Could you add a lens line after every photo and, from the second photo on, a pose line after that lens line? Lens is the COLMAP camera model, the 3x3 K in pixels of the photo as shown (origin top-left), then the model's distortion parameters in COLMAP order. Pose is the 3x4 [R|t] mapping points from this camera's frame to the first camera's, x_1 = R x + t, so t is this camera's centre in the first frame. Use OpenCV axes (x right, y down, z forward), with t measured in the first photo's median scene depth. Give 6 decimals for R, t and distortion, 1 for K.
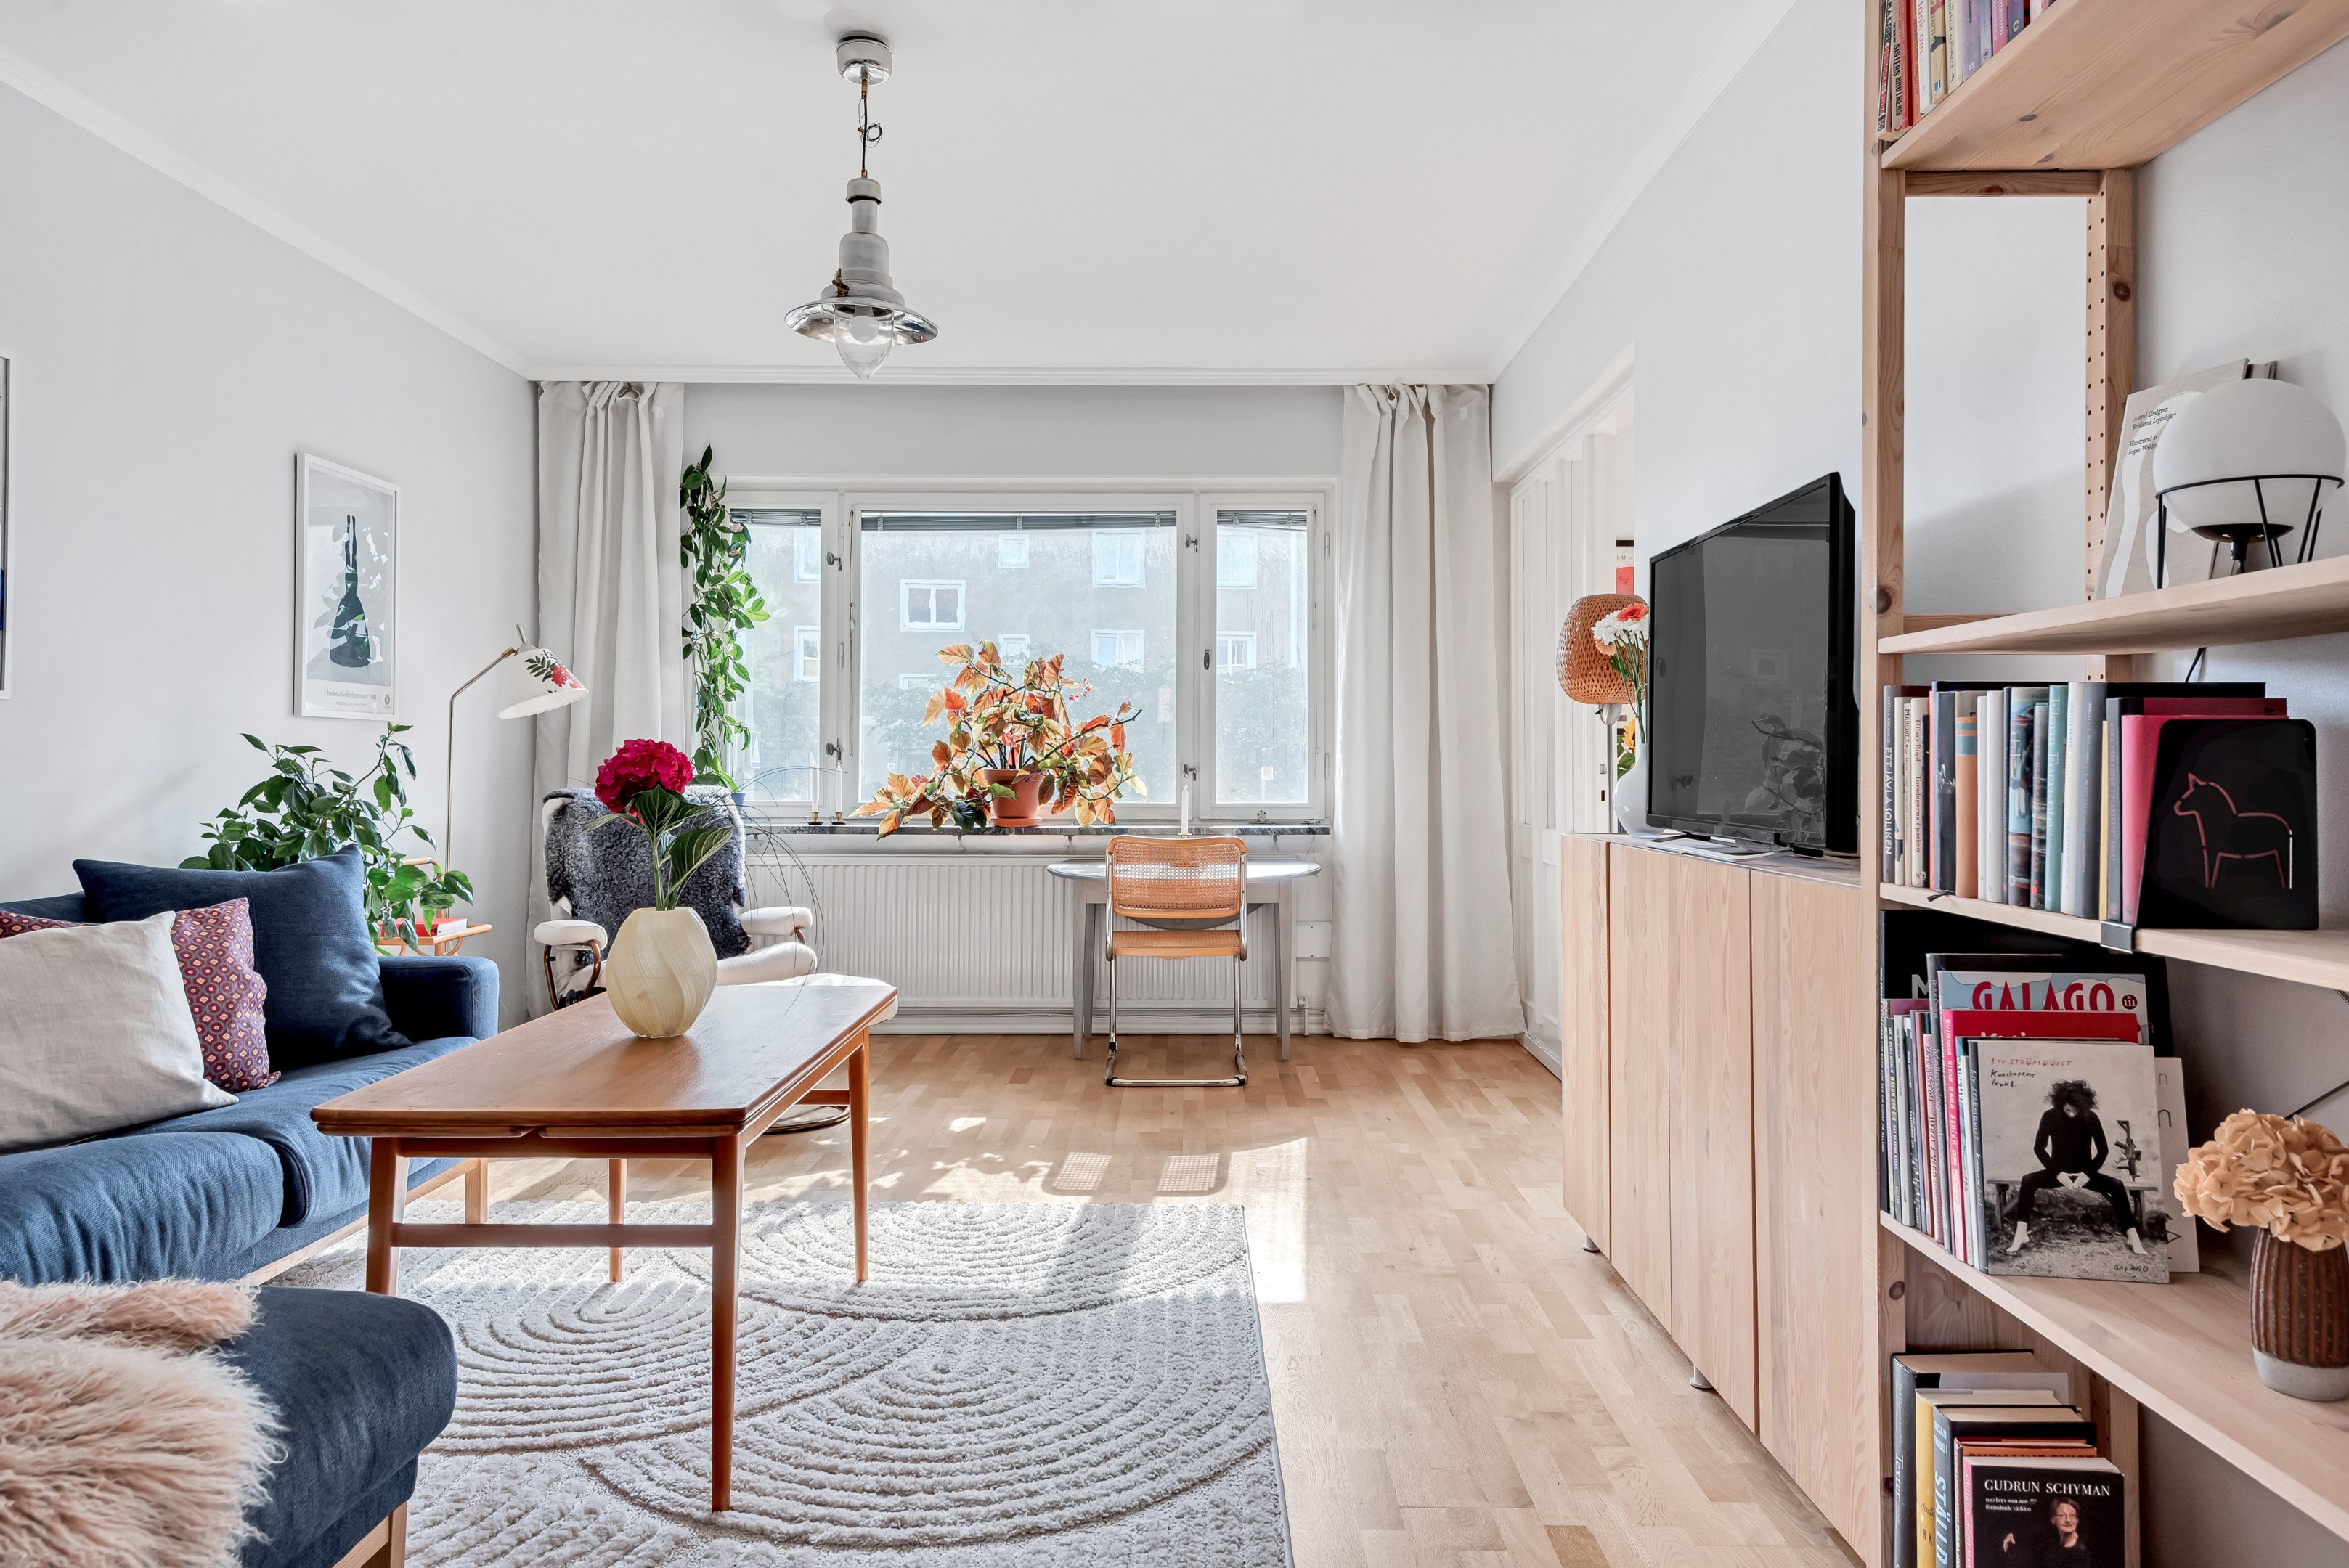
lens RADIAL K [[1582.4, 0, 1182.2], [0, 1582.4, 773.4], [0, 0, 1]] dist [0.042795, -0.027294]
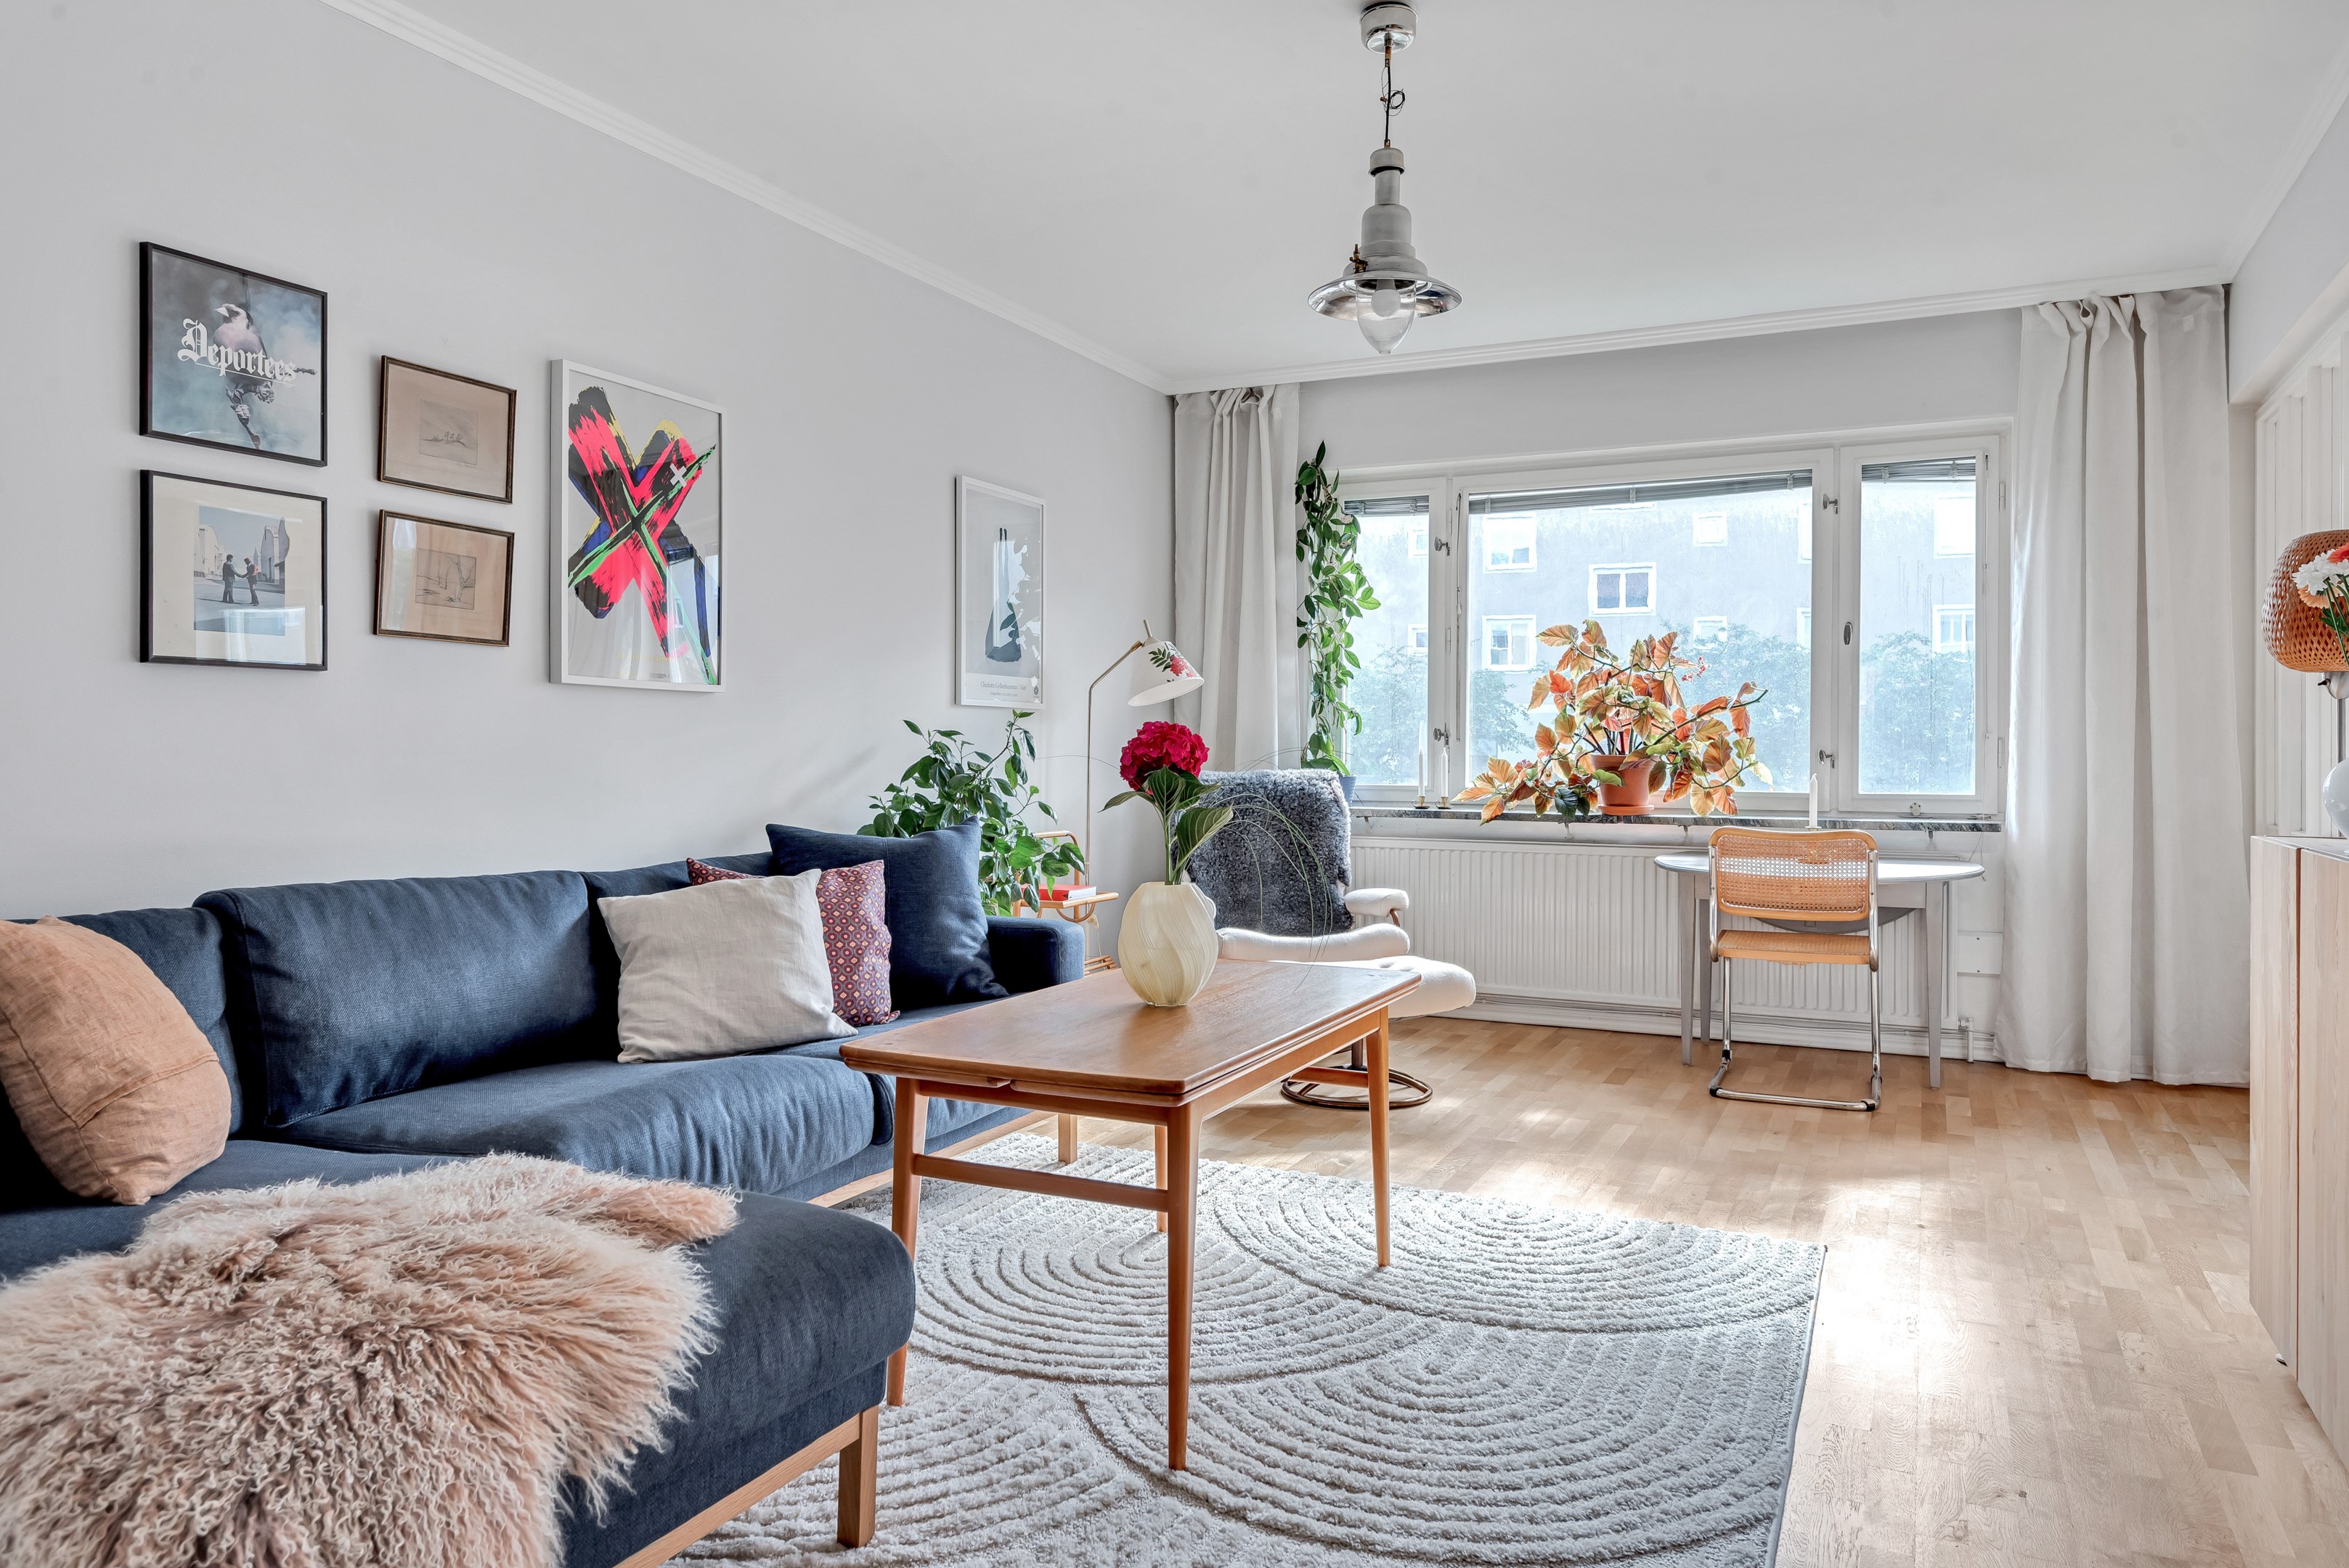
lens RADIAL K [[1561.5, 0, 1174.5], [0, 1561.5, 784.0], [0, 0, 1]] dist [0.056016, -0.047021]
pose [[0.907361, 0.012565, -0.420165, 0.084977], [-0.006338, 0.999848, 0.016215, 0.002517], [0.420305, -0.012050, 0.907303, 0.055425]]
